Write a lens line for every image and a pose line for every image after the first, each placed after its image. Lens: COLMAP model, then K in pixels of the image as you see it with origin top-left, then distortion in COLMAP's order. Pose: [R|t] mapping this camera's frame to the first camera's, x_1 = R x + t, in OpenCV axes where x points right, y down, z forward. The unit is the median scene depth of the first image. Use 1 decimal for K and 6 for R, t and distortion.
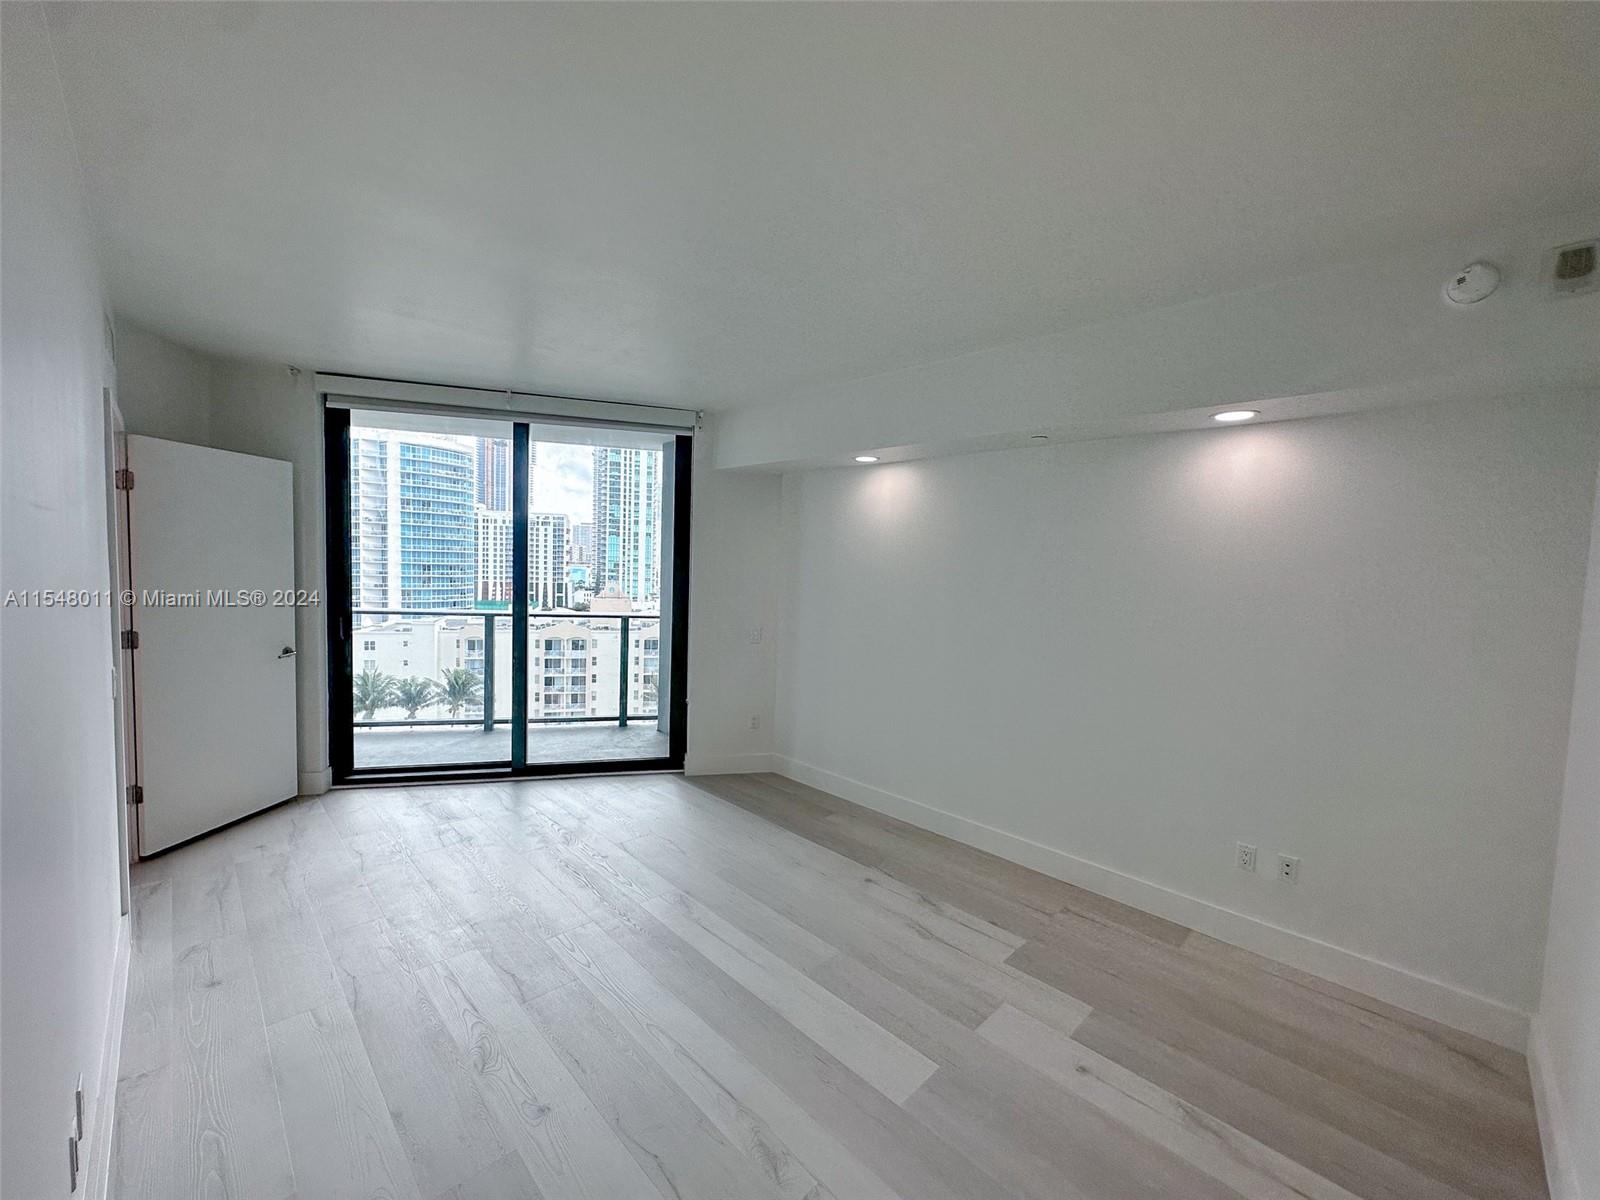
lens RADIAL K [[636.4, 0, 803.8], [0, 636.4, 601.8], [0, 0, 1]] dist [-0.005791, 0.000805]
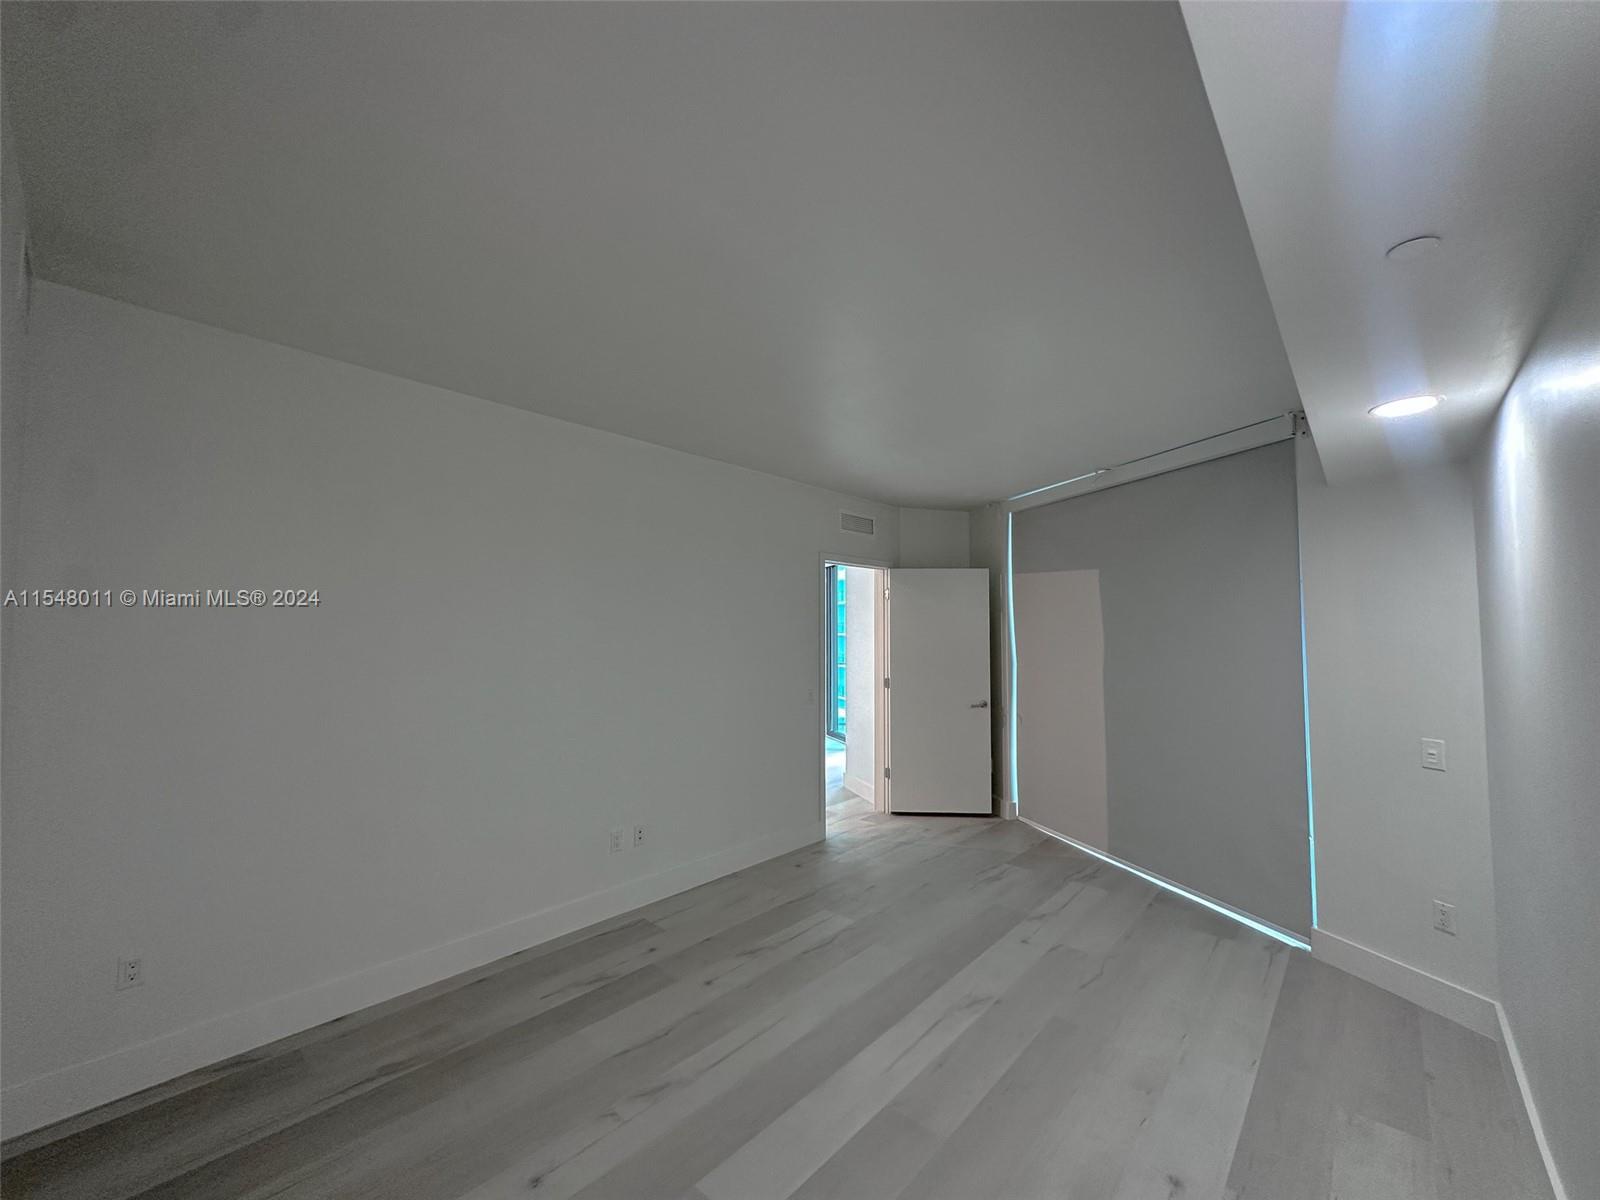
lens RADIAL K [[636.4, 0, 795.1], [0, 636.4, 600.2], [0, 0, 1]] dist [-0.005791, 0.000805]
pose [[0.048205, -0.088991, -0.994865, 0.582143], [-0.065429, 0.993603, -0.092049, 0.005945], [0.996692, 0.069531, 0.042074, 0.523205]]
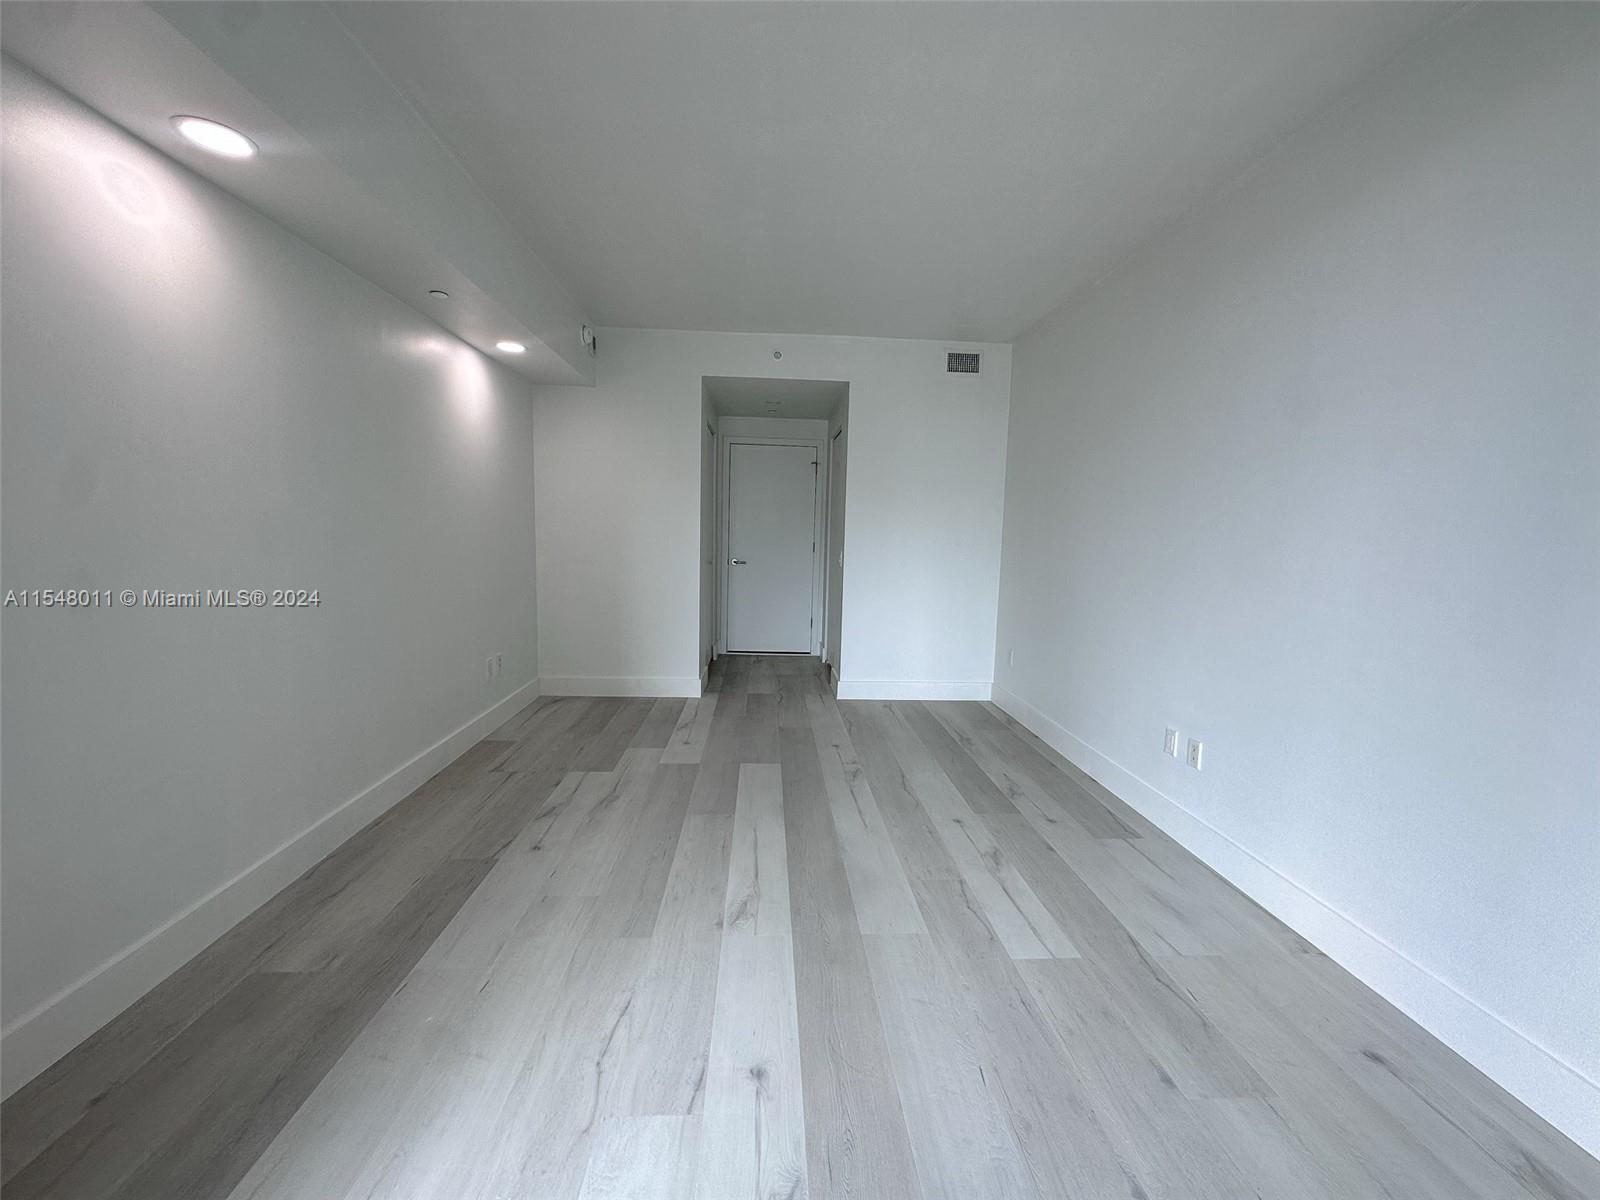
lens RADIAL K [[636.4, 0, 797.8], [0, 636.4, 599.8], [0, 0, 1]] dist [-0.005791, 0.000805]
pose [[-0.741036, -0.125470, 0.659639, -0.521589], [-0.008077, 0.983981, 0.178089, -0.000768], [-0.671417, 0.126642, -0.730179, 1.125835]]
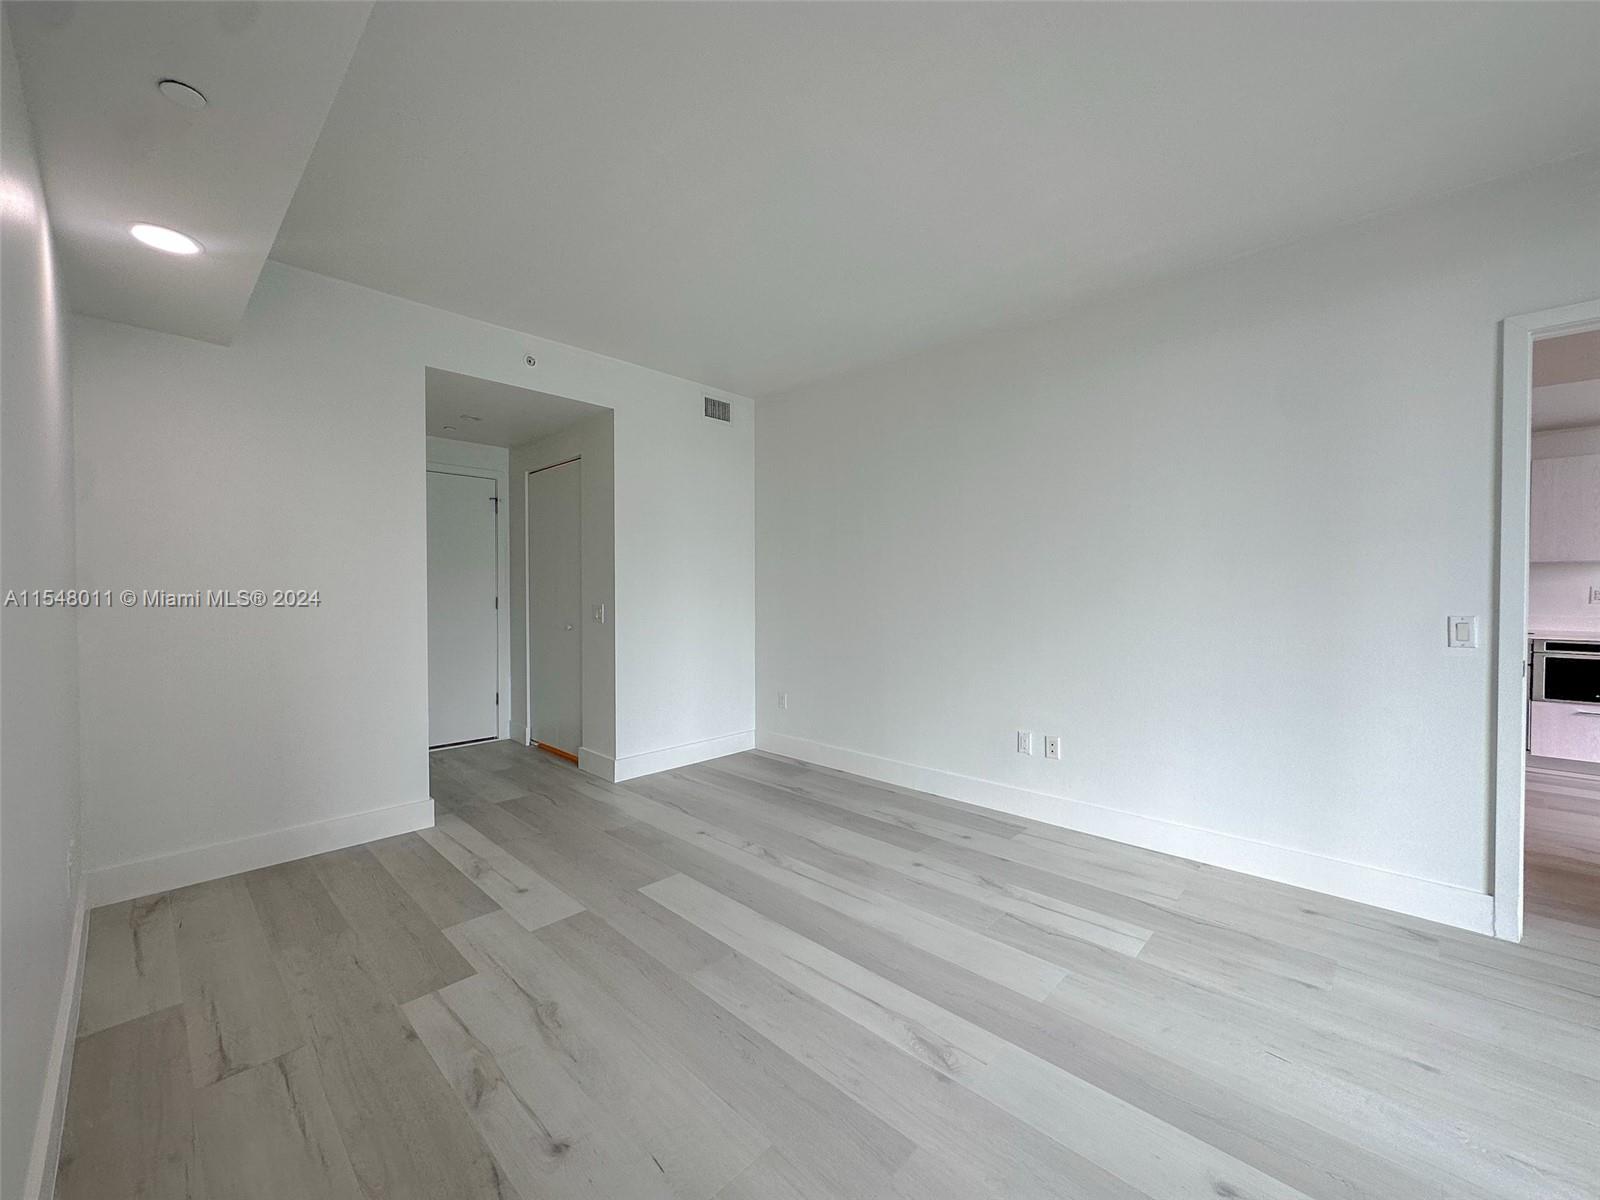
lens RADIAL K [[636.4, 0, 798.0], [0, 636.4, 601.6], [0, 0, 1]] dist [-0.005791, 0.000805]
pose [[-0.999171, -0.034700, -0.021277, -0.032263], [-0.036359, 0.995858, 0.083334, 0.023262], [0.018297, 0.084038, -0.996295, 1.200186]]
